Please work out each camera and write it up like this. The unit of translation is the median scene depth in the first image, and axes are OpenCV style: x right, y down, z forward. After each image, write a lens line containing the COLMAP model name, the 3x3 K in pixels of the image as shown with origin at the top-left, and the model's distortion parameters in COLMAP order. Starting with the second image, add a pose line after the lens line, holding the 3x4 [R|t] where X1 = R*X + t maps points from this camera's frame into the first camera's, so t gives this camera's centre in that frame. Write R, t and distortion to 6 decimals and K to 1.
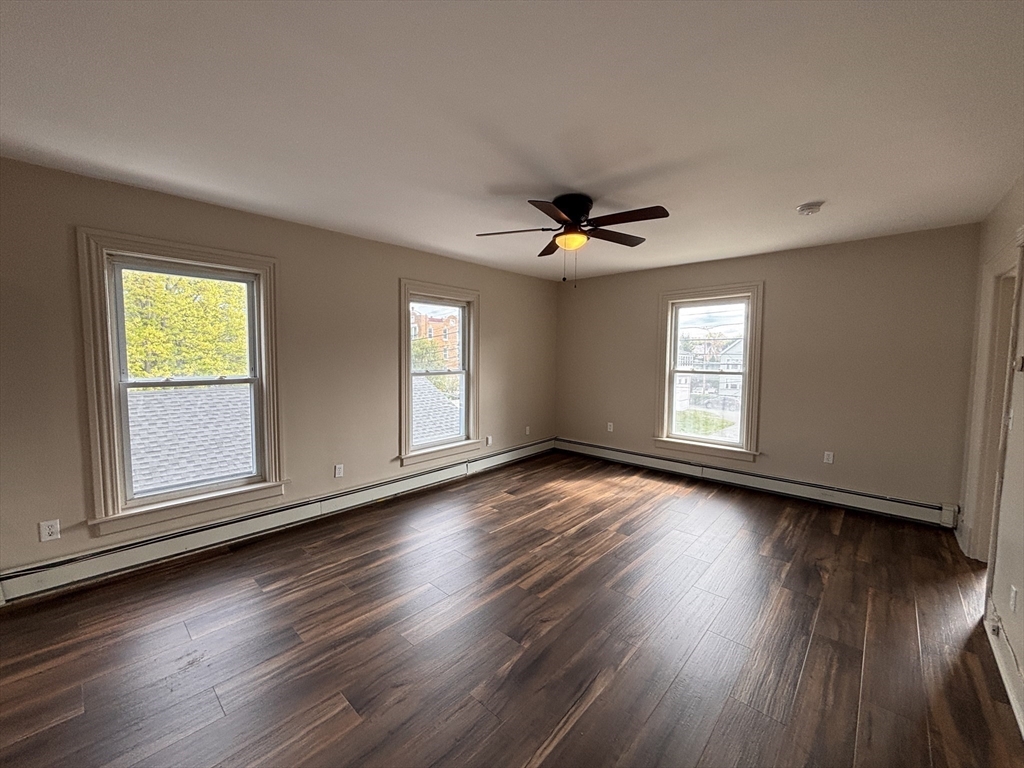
lens RADIAL K [[416.0, 0, 510.2], [0, 416.0, 380.1], [0, 0, 1]] dist [0.012454, -0.000216]
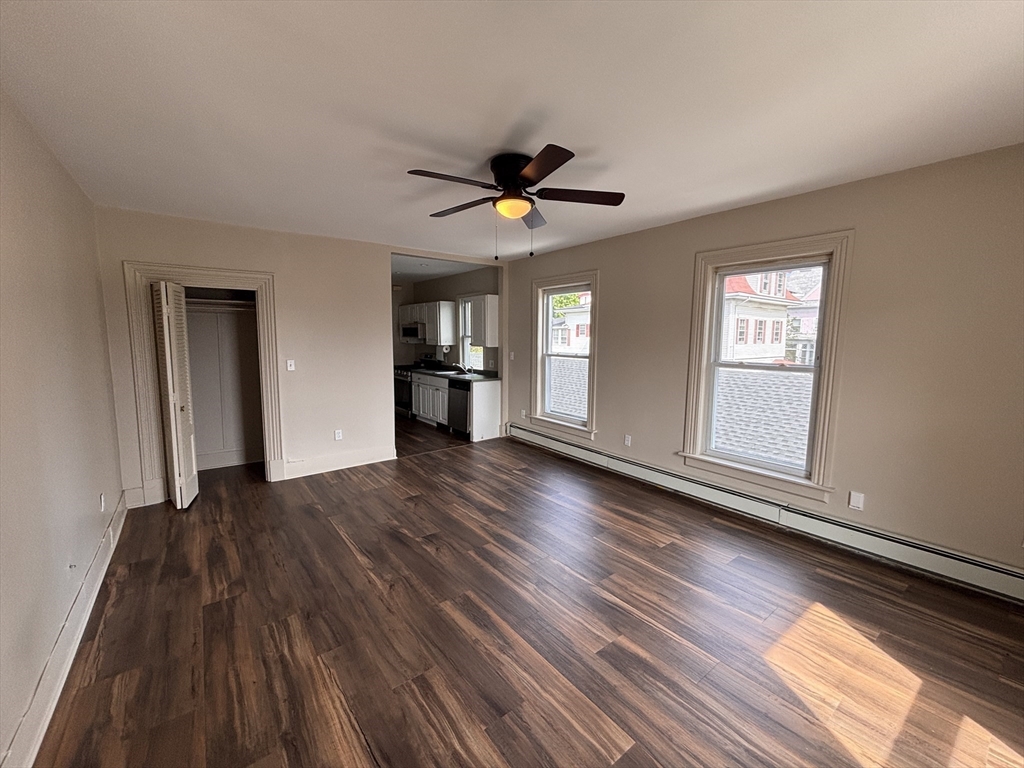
lens RADIAL K [[416.0, 0, 510.2], [0, 416.0, 380.1], [0, 0, 1]] dist [0.012454, -0.000216]
pose [[-0.181521, 0.094717, -0.978815, 0.761632], [-0.076787, 0.990946, 0.110131, -0.050329], [0.980385, 0.095151, -0.172605, 0.862799]]
